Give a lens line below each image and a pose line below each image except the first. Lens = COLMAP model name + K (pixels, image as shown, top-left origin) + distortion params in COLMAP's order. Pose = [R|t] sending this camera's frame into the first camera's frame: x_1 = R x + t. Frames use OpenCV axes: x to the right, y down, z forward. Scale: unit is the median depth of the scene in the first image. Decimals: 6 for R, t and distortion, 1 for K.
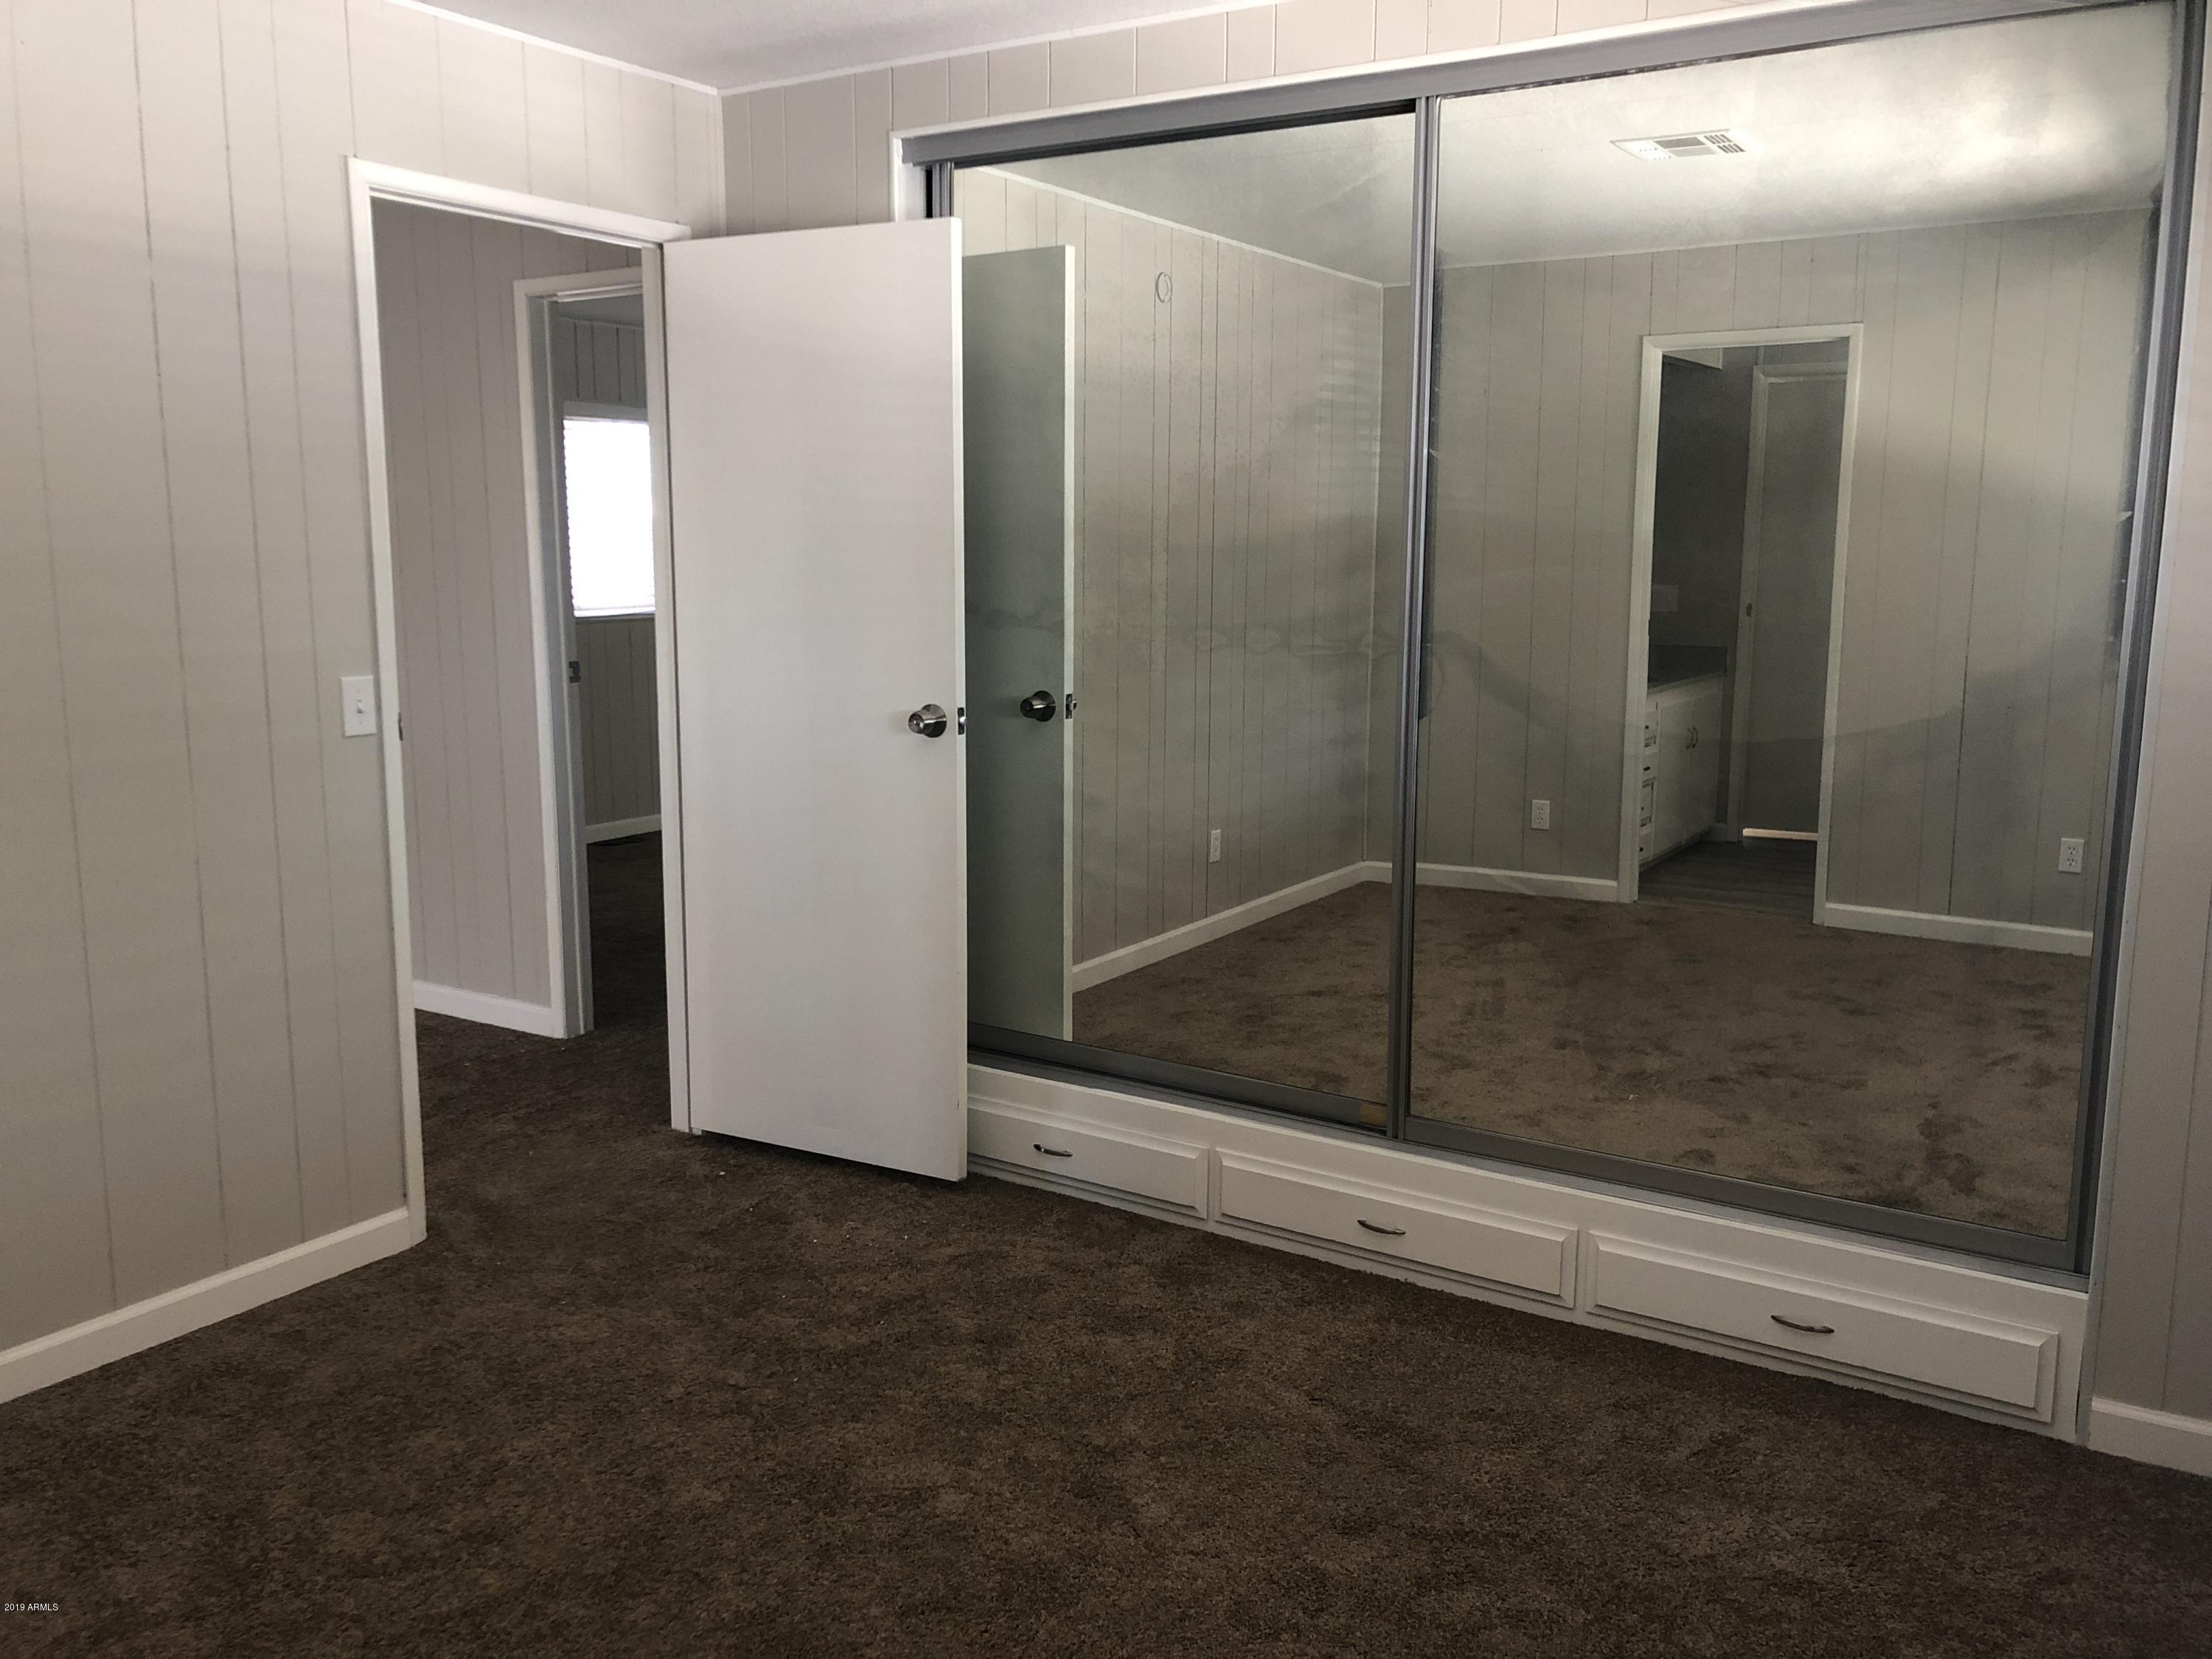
lens RADIAL K [[1828.3, 0, 1104.4], [0, 1828.3, 814.2], [0, 0, 1]] dist [0.017316, 0.001663]
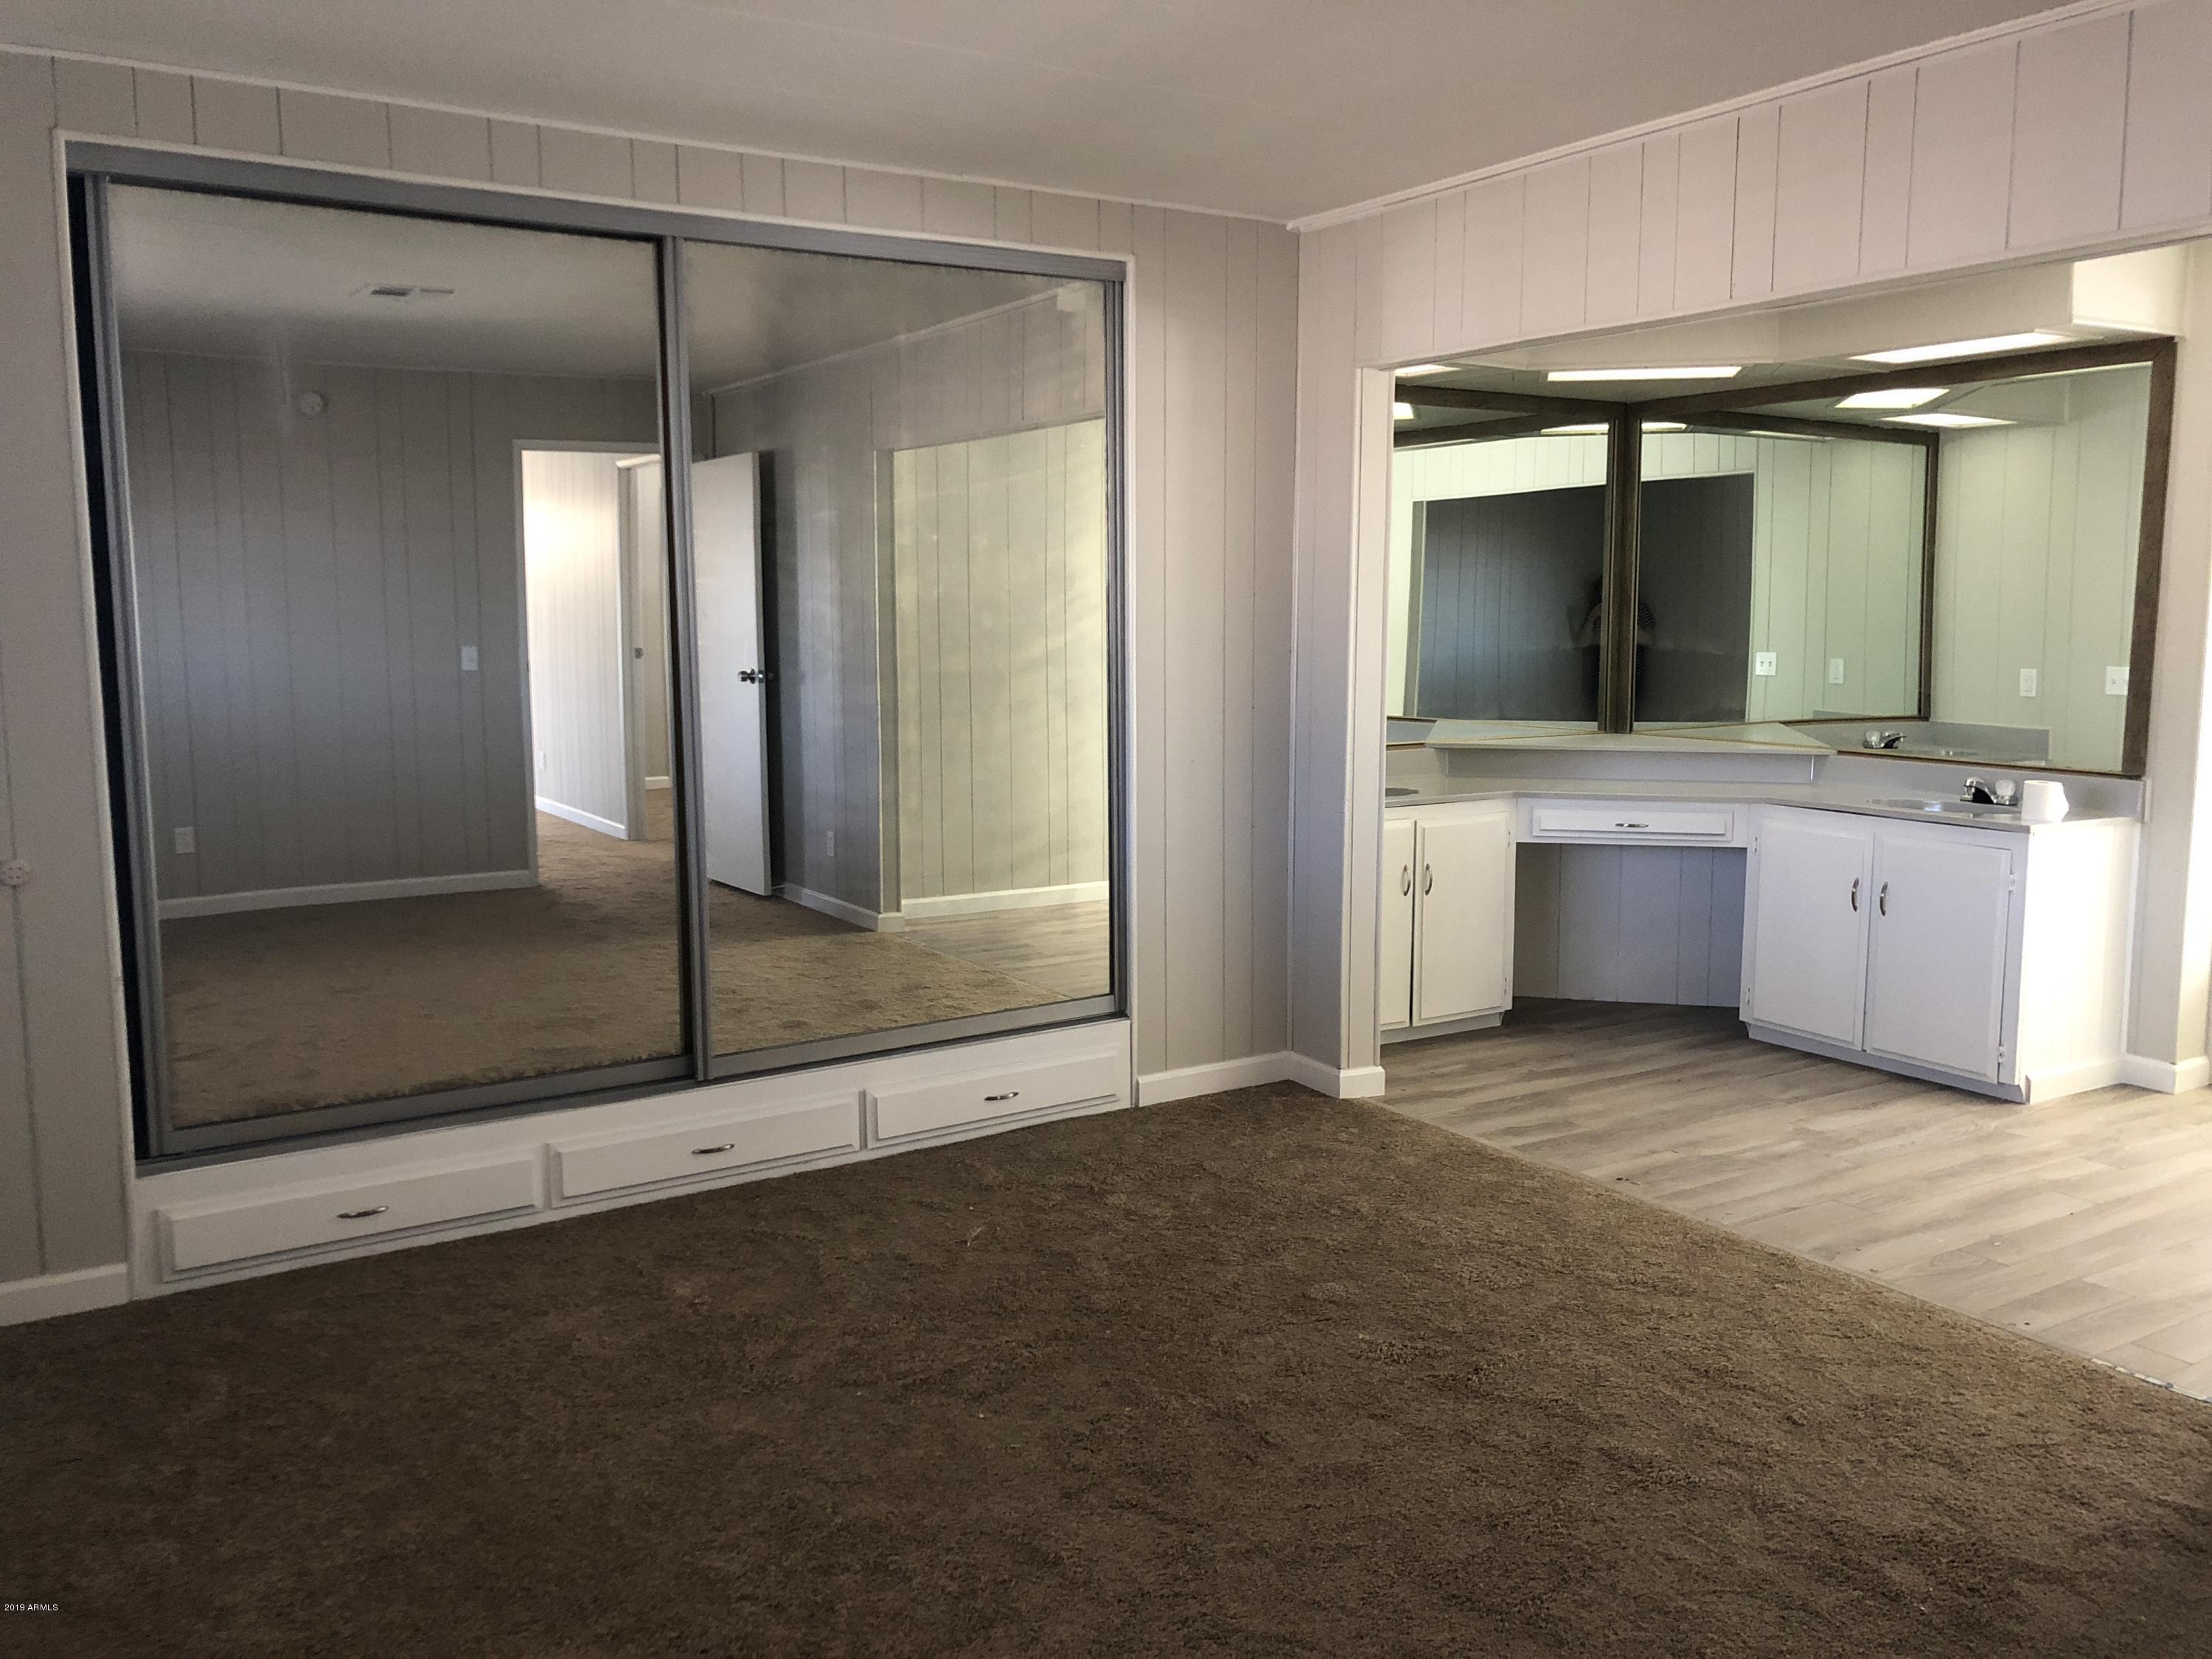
lens RADIAL K [[1828.3, 0, 1104.4], [0, 1828.3, 814.2], [0, 0, 1]] dist [0.017316, 0.001663]
pose [[0.406748, -0.120525, 0.905555, -0.804868], [0.145084, 0.987201, 0.066224, -0.038284], [-0.901946, 0.104445, 0.419028, 0.225328]]
